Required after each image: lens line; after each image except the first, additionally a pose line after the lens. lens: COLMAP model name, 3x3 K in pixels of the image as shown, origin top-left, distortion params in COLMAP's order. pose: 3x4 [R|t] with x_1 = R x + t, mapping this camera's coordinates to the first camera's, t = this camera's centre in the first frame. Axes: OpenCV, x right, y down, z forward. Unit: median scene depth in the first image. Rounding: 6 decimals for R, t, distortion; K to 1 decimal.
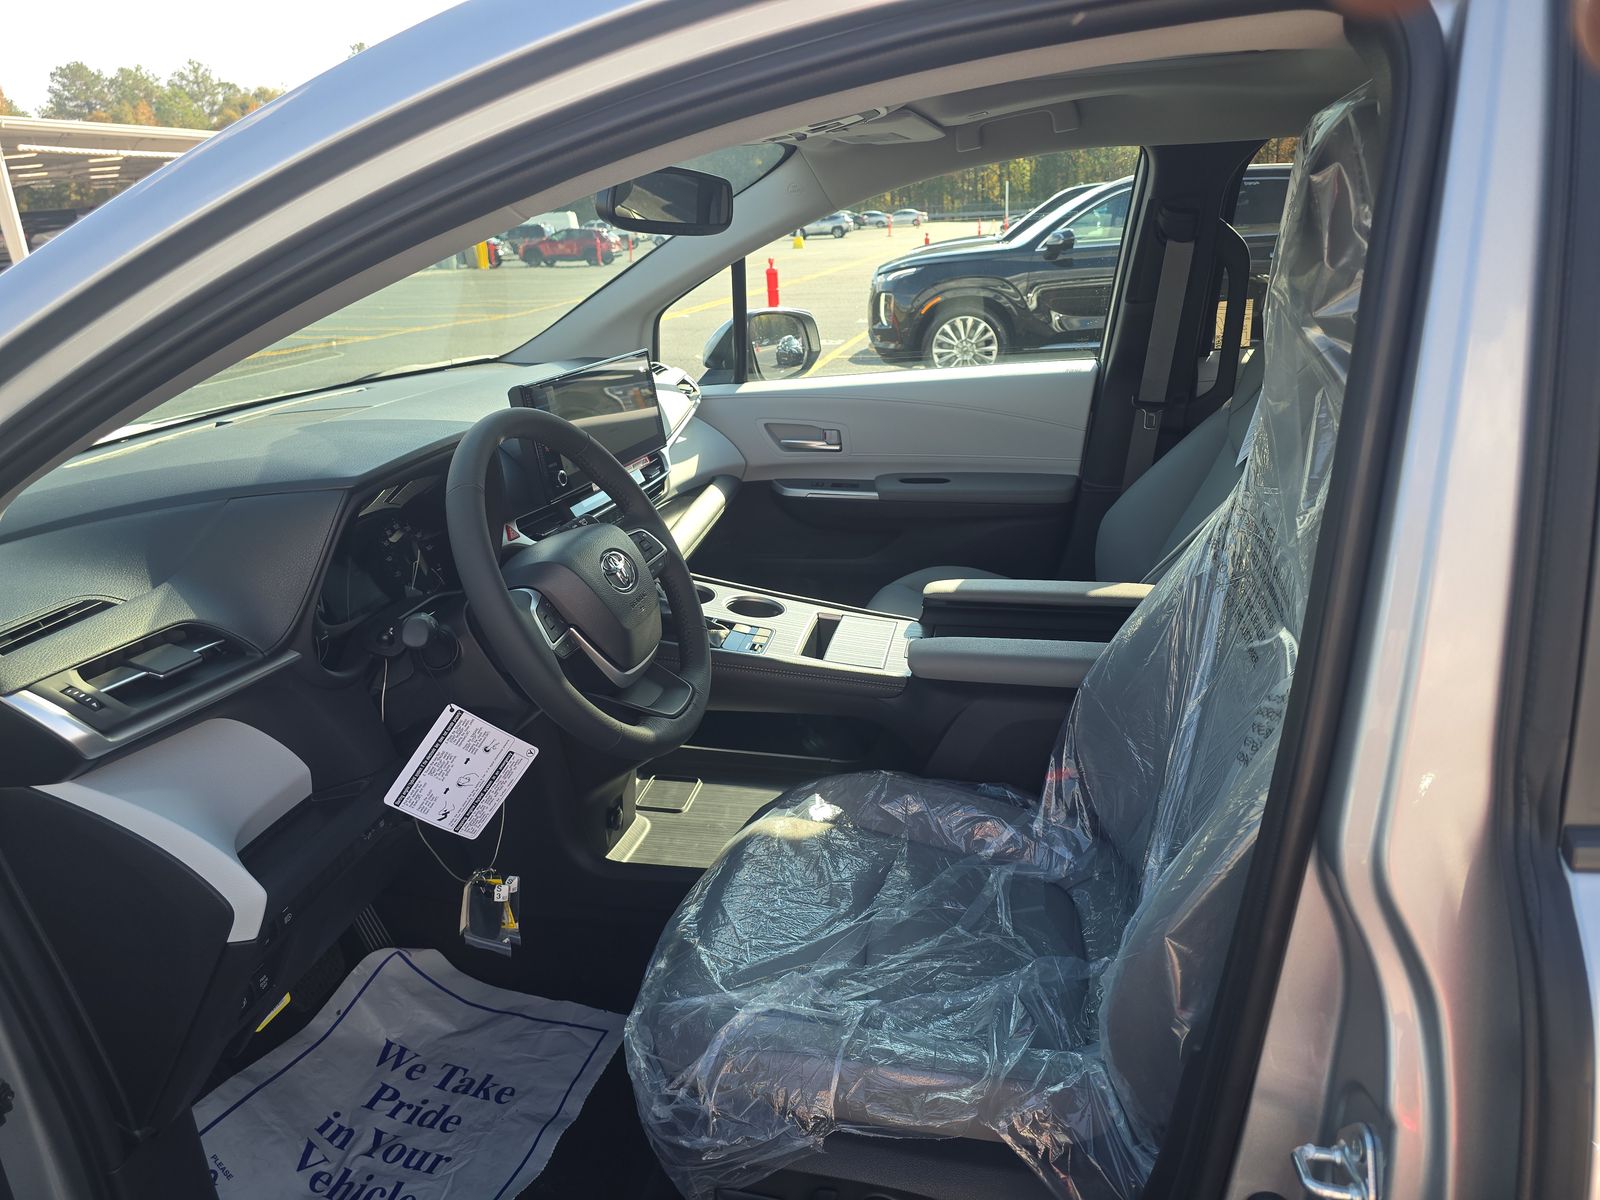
lens RADIAL K [[1115.6, 0, 800.0], [0, 1115.6, 600.0], [0, 0, 1]] dist [0.044634, -0.081296]
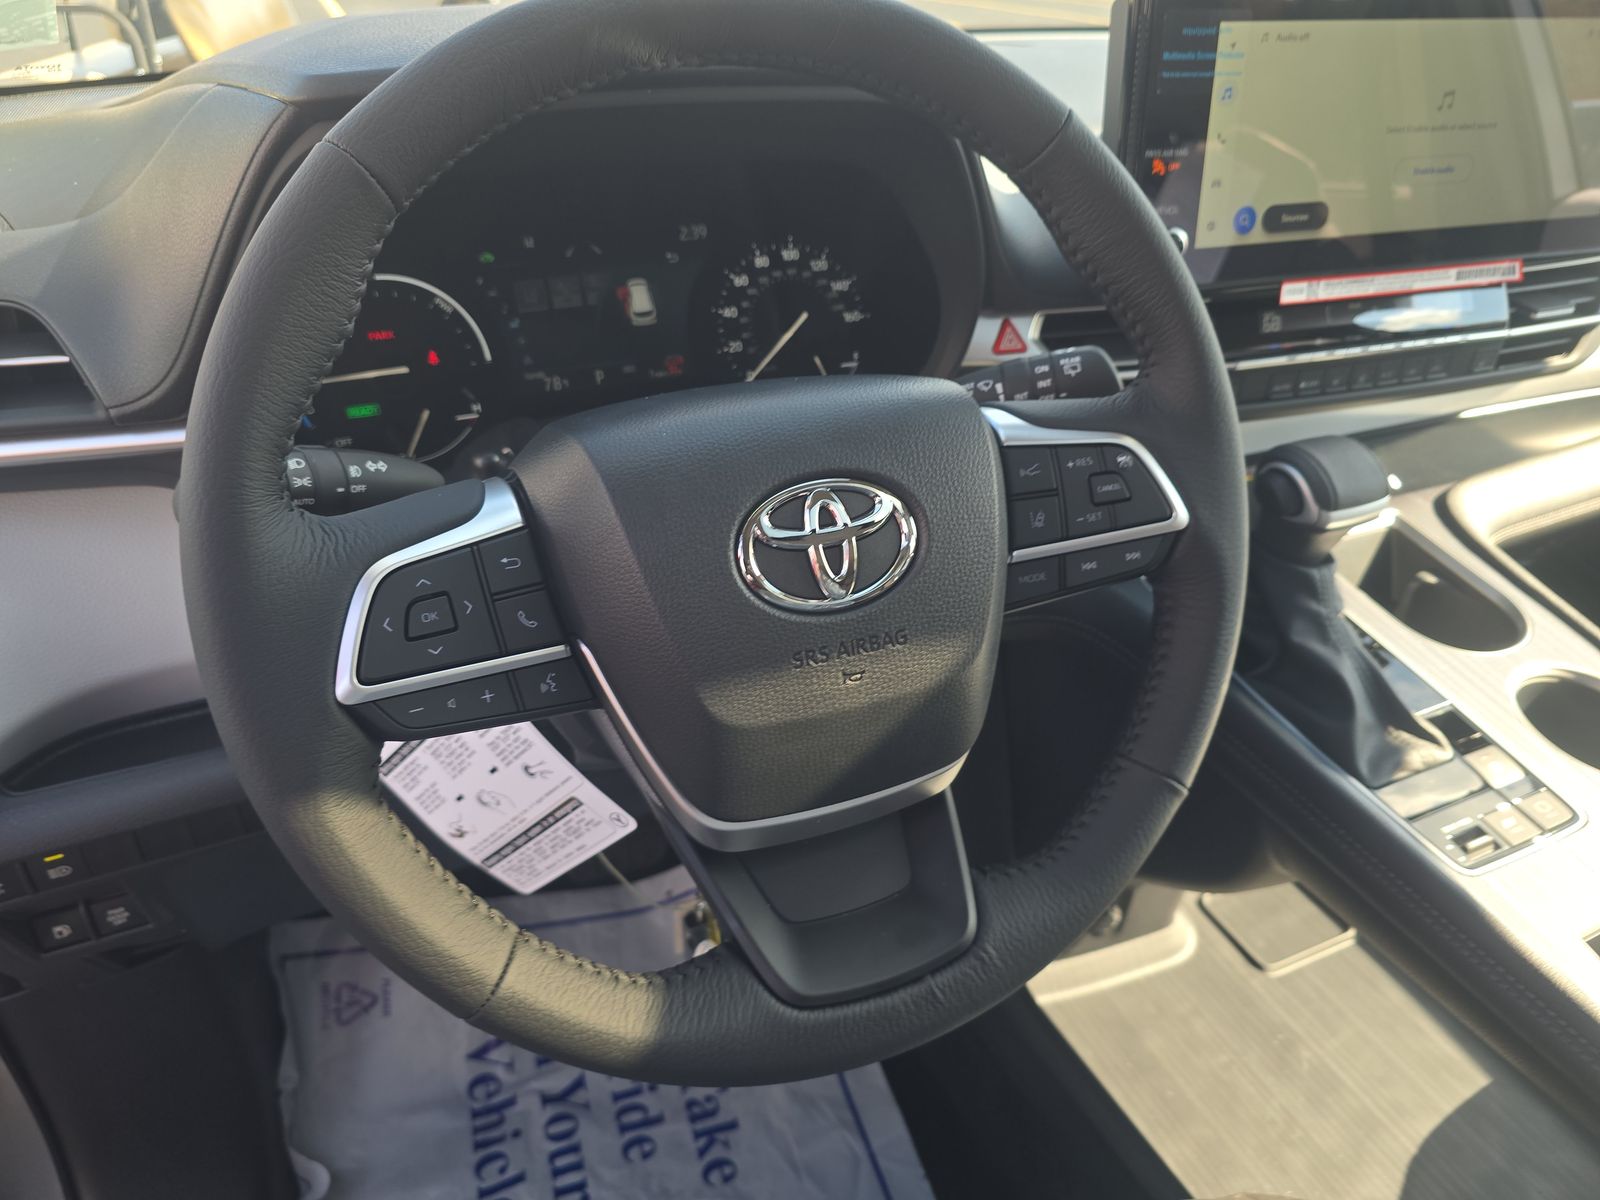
lens RADIAL K [[1115.6, 0, 800.0], [0, 1115.6, 600.0], [0, 0, 1]] dist [0.044634, -0.081296]
pose [[0.567379, 0.466148, -0.678813, 0.051127], [-0.283460, 0.884528, 0.370487, -0.108681], [0.773131, -0.017790, 0.633997, 0.671920]]
